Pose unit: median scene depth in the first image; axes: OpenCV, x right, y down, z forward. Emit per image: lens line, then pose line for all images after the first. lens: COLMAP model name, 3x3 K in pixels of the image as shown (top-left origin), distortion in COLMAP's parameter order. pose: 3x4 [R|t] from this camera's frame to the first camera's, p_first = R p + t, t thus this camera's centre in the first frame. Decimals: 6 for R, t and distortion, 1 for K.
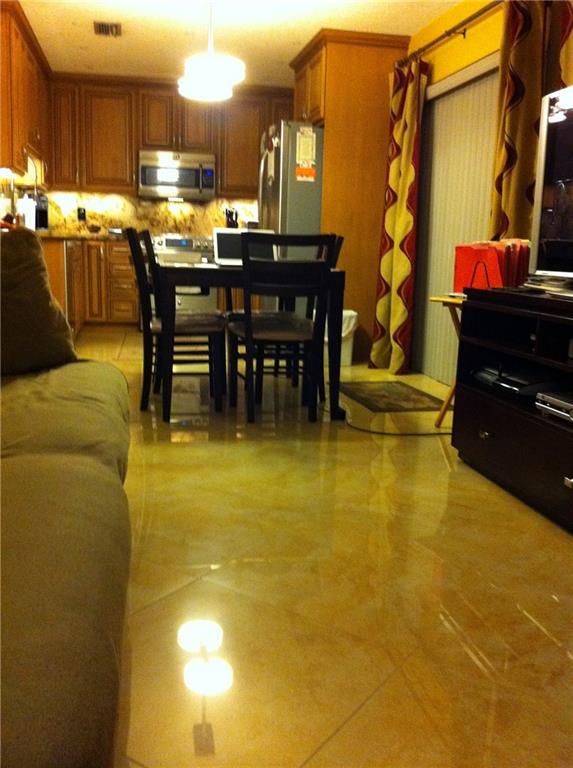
lens RADIAL K [[793.9, 0, 288.5], [0, 793.9, 388.6], [0, 0, 1]] dist [0.138432, 0.000000]
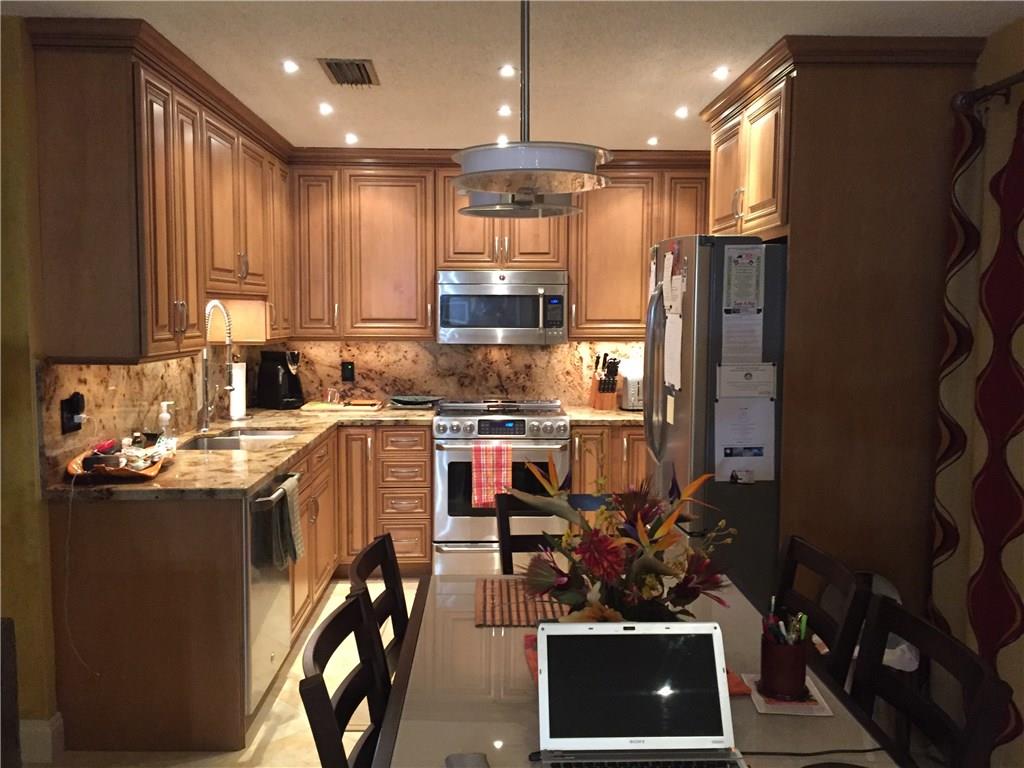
lens RADIAL K [[869.6, 0, 515.0], [0, 869.6, 380.8], [0, 0, 1]] dist [0.079274, -0.101397]
pose [[0.986791, -0.006410, -0.161869, -0.026412], [-0.007221, 0.996483, -0.083479, -0.155610], [0.161835, 0.083545, 0.983275, 0.375521]]
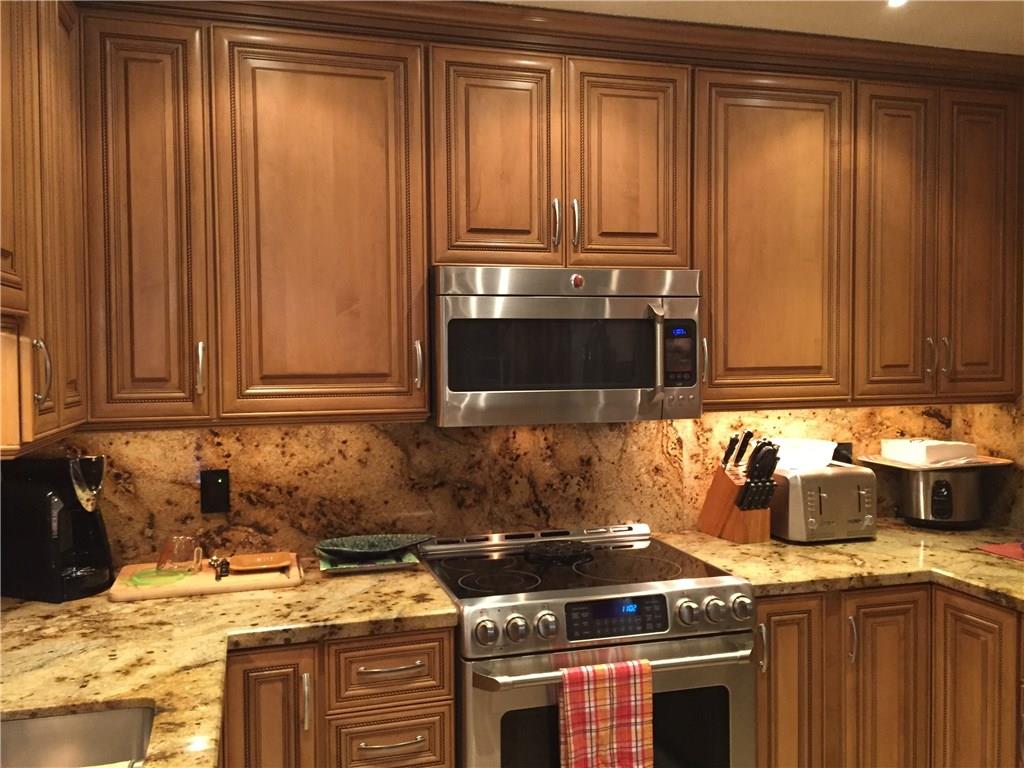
lens RADIAL K [[869.6, 0, 513.1], [0, 869.6, 381.5], [0, 0, 1]] dist [0.079274, -0.101397]
pose [[0.995378, -0.036223, 0.088938, -0.180556], [0.047519, 0.990586, -0.128378, -0.210220], [-0.083451, 0.132011, 0.987729, 0.690161]]
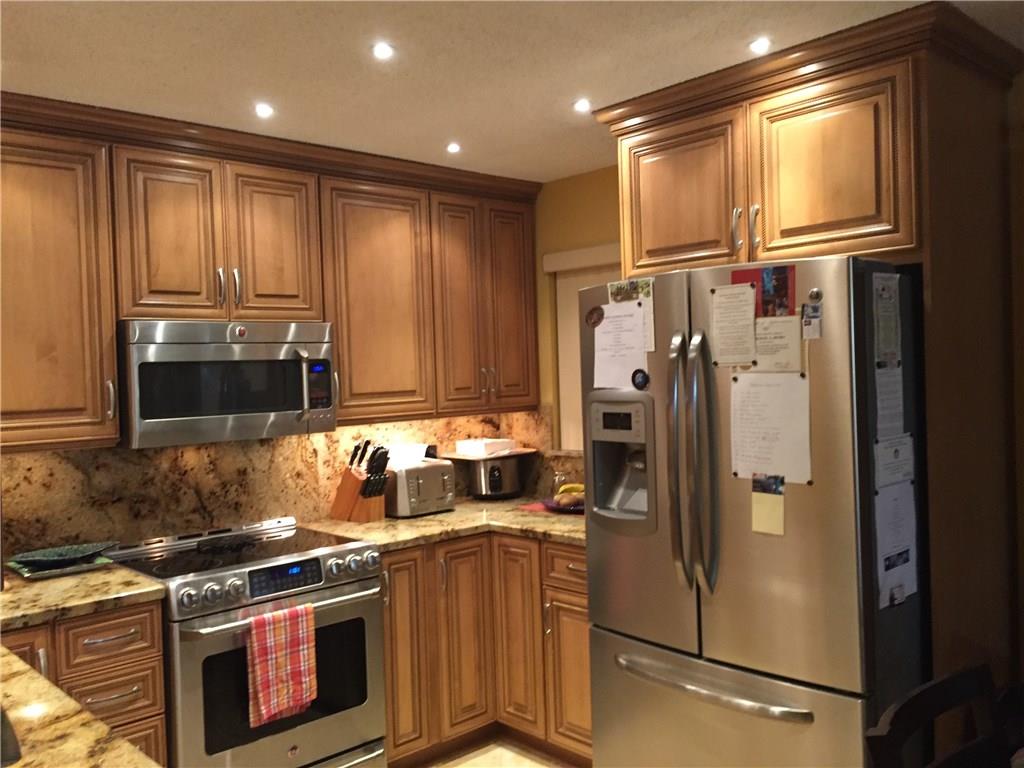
lens RADIAL K [[869.6, 0, 513.1], [0, 869.6, 380.8], [0, 0, 1]] dist [0.079274, -0.101397]
pose [[0.845854, -0.060213, 0.530004, -0.235459], [0.140881, 0.983545, -0.113098, -0.198321], [-0.514473, 0.170332, 0.840419, 0.591457]]
